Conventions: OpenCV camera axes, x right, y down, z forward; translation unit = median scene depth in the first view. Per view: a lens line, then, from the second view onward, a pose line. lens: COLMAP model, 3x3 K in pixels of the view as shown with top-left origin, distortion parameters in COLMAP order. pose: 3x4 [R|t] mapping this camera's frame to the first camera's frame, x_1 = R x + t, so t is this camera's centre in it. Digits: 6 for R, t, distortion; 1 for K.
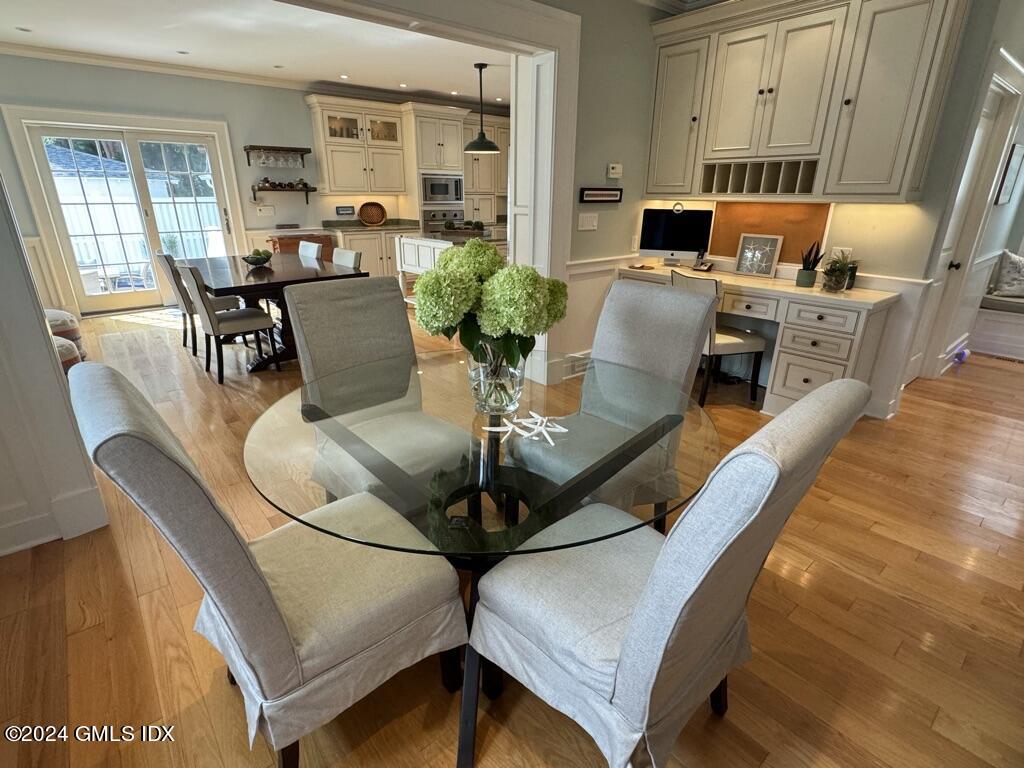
lens RADIAL K [[509.3, 0, 509.1], [0, 509.3, 382.1], [0, 0, 1]] dist [-0.000737, -0.001910]
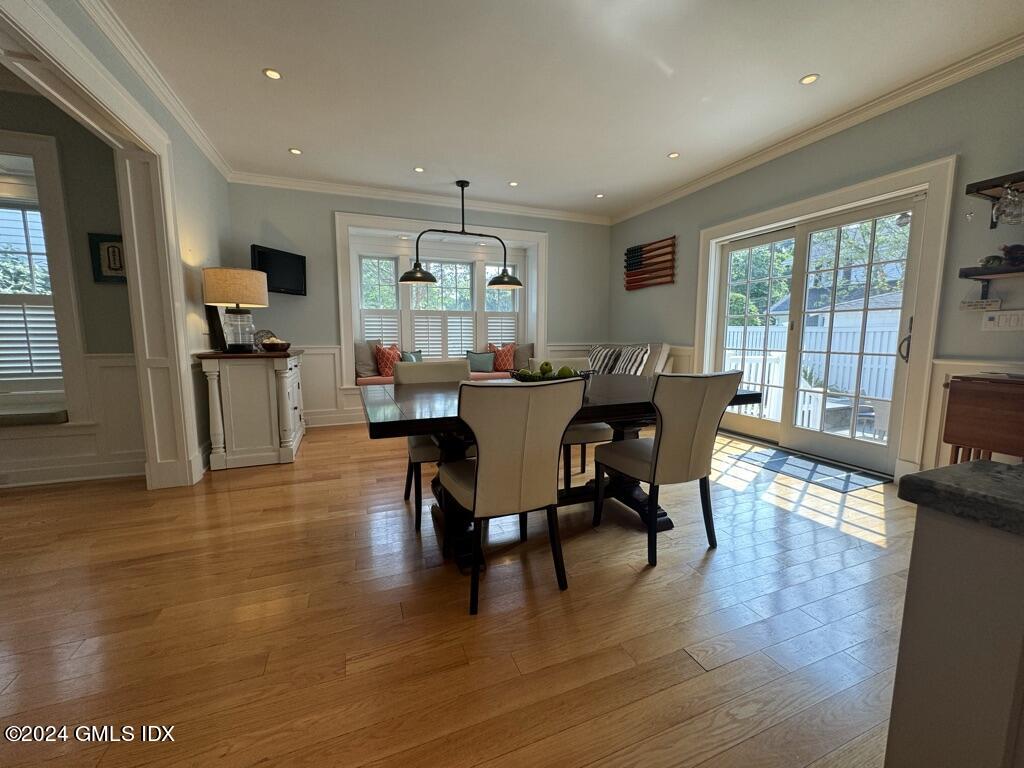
lens RADIAL K [[407.2, 0, 513.9], [0, 407.2, 382.5], [0, 0, 1]] dist [-0.002022, -0.000045]
pose [[-0.314364, 0.107230, -0.943227, -0.001129], [-0.330323, 0.919152, 0.214585, -0.221382], [0.889979, 0.379027, -0.253527, 0.733086]]
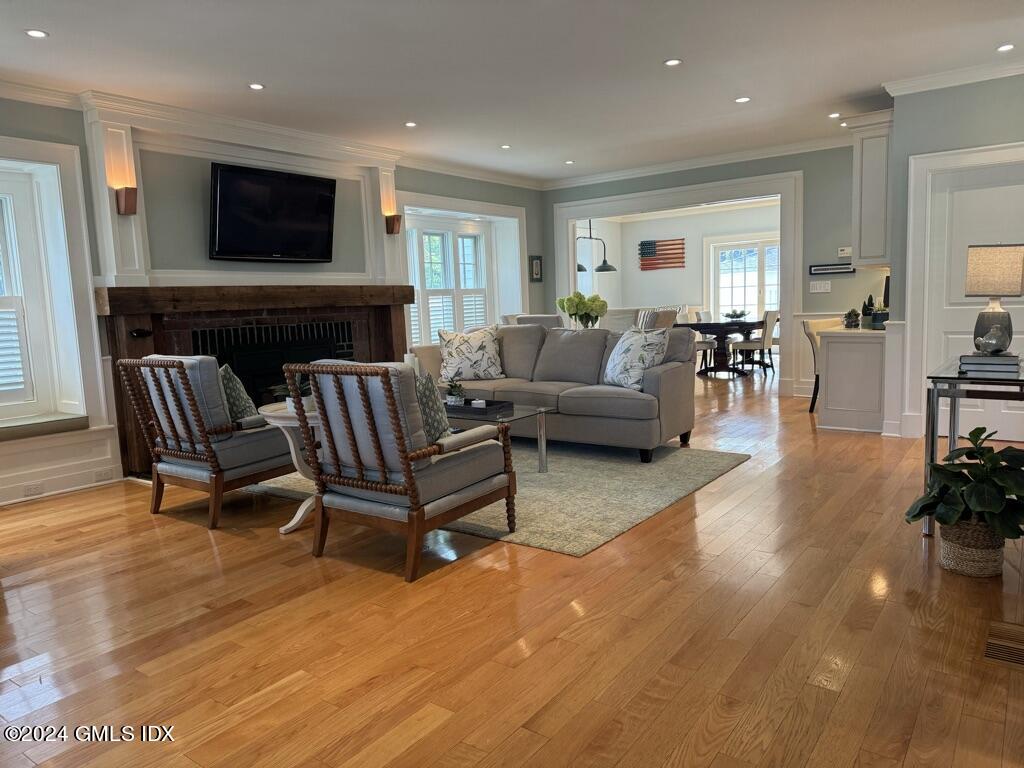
lens RADIAL K [[716.0, 0, 502.2], [0, 716.0, 407.6], [0, 0, 1]] dist [0.018644, -0.018518]
pose [[0.228654, 0.128516, -0.964987, 1.105853], [-0.295331, 0.953691, 0.057033, 0.092739], [0.927630, 0.271950, 0.256021, -0.155417]]
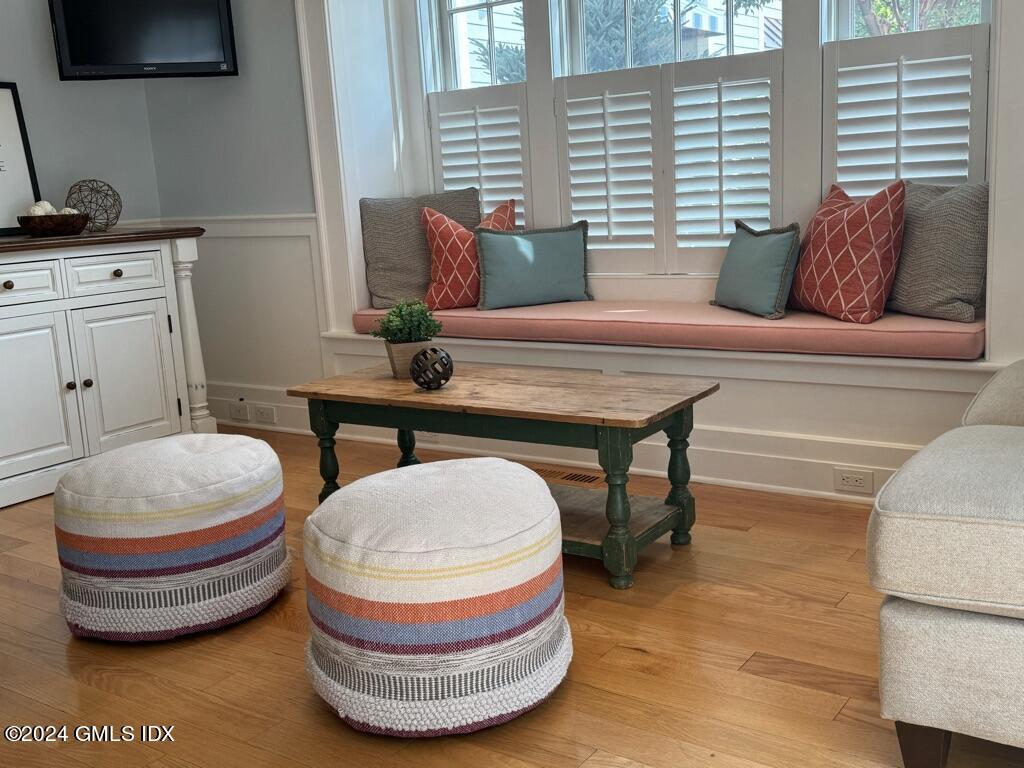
lens RADIAL K [[1054.9, 0, 518.0], [0, 1054.9, 389.7], [0, 0, 1]] dist [0.083362, 0.000000]
pose [[-0.962928, 0.102102, -0.249691, -0.527169], [-0.042513, 0.856601, 0.514225, -0.272405], [0.266389, 0.505777, -0.820504, 0.874508]]
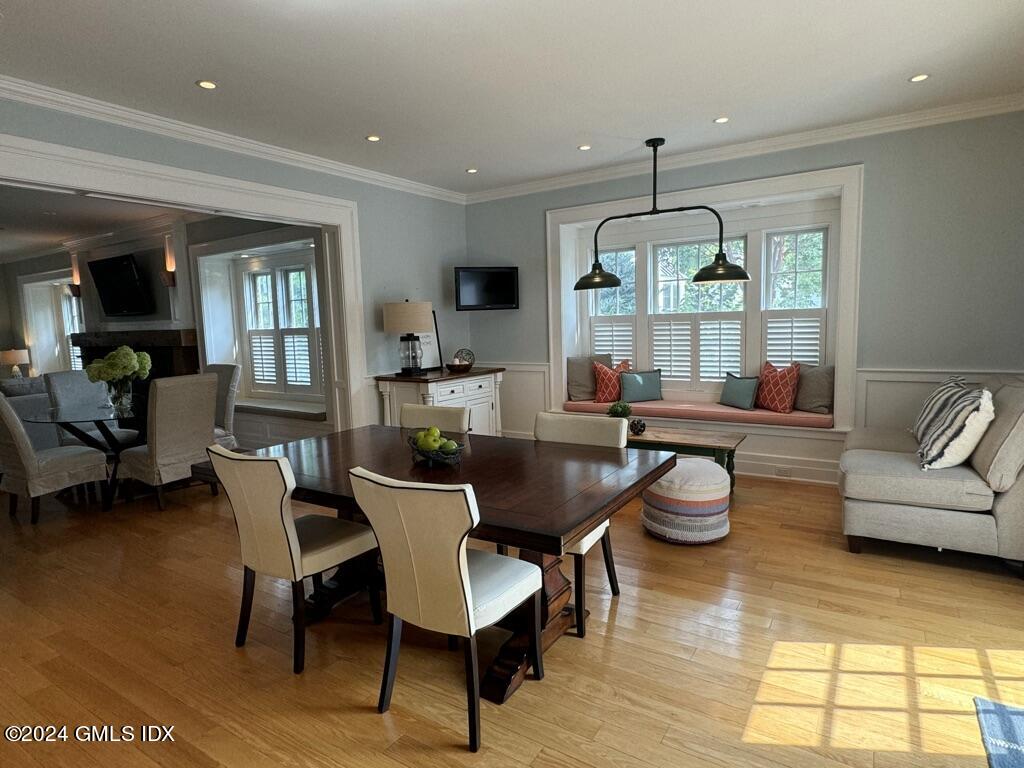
lens RADIAL K [[571.8, 0, 508.3], [0, 571.8, 387.3], [0, 0, 1]] dist [-0.002768, 0.004172]
pose [[-0.956412, 0.061365, -0.285501, -0.270805], [-0.074175, 0.894557, 0.440756, -0.373231], [0.282444, 0.442721, -0.851013, 0.997936]]
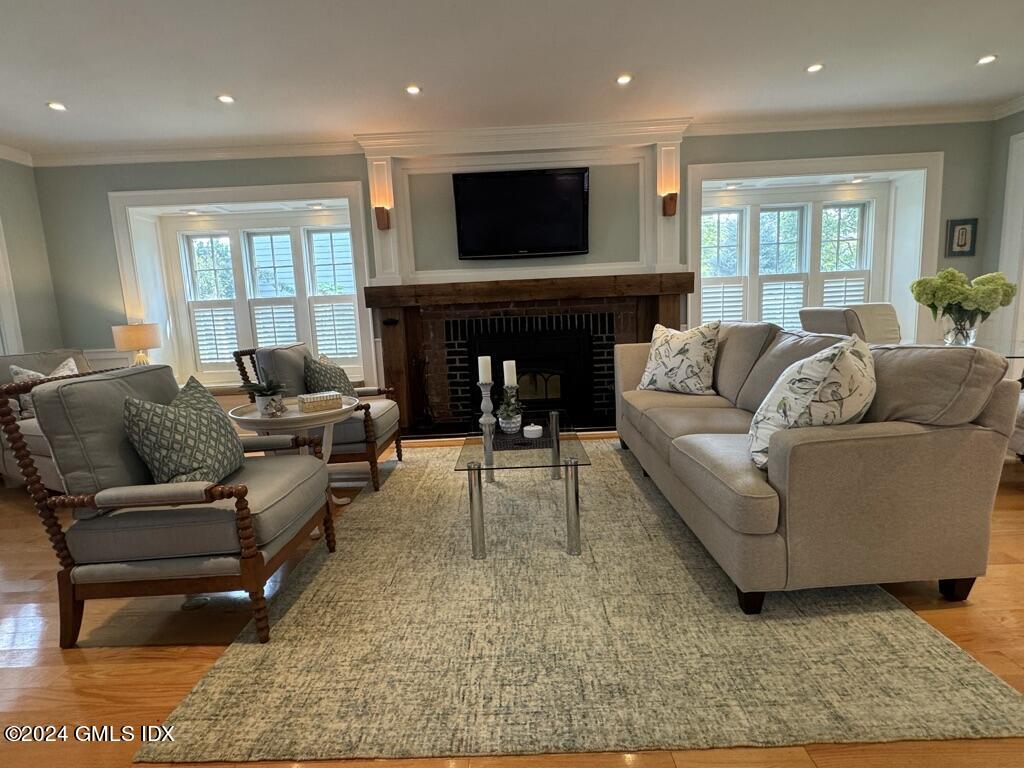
lens RADIAL K [[509.3, 0, 507.2], [0, 509.3, 385.1], [0, 0, 1]] dist [-0.000737, -0.001910]
pose [[-0.649054, 0.134672, -0.748727, 0.680849], [-0.221470, 0.908125, 0.355330, -0.034305], [0.727791, 0.396449, -0.559597, 0.213553]]
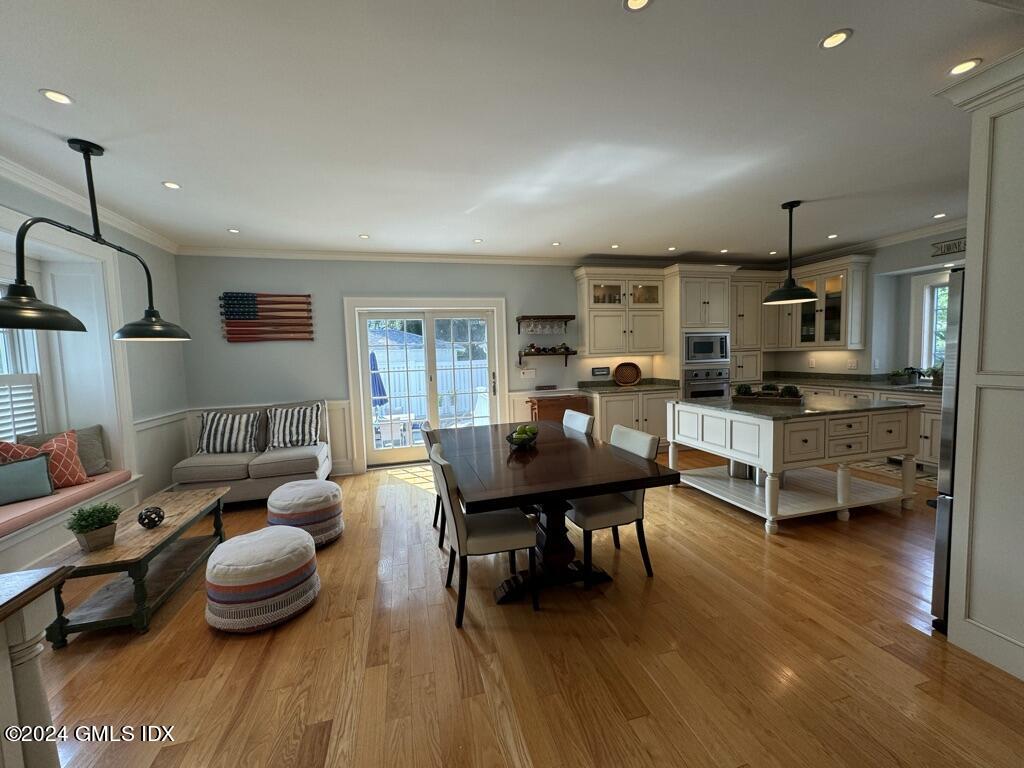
lens RADIAL K [[407.2, 0, 514.1], [0, 407.2, 382.9], [0, 0, 1]] dist [-0.002022, -0.000045]
pose [[0.906893, -0.003339, -0.421348, -0.154101], [-0.112414, 0.961808, -0.249576, -0.107601], [0.406089, 0.273704, 0.871882, 0.267933]]
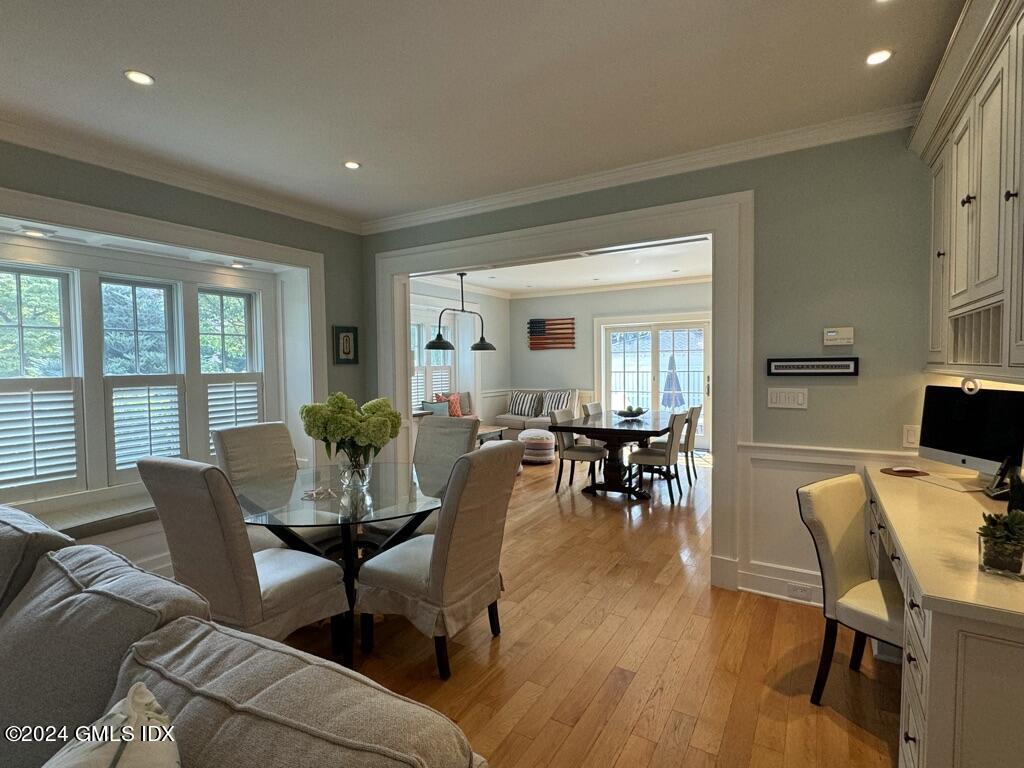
lens RADIAL K [[509.3, 0, 510.0], [0, 509.3, 386.0], [0, 0, 1]] dist [-0.000737, -0.001910]
pose [[0.318044, 0.032074, -0.947533, 0.432425], [-0.314646, 0.946353, -0.073579, -0.076677], [0.894341, 0.321539, 0.311074, 0.198541]]
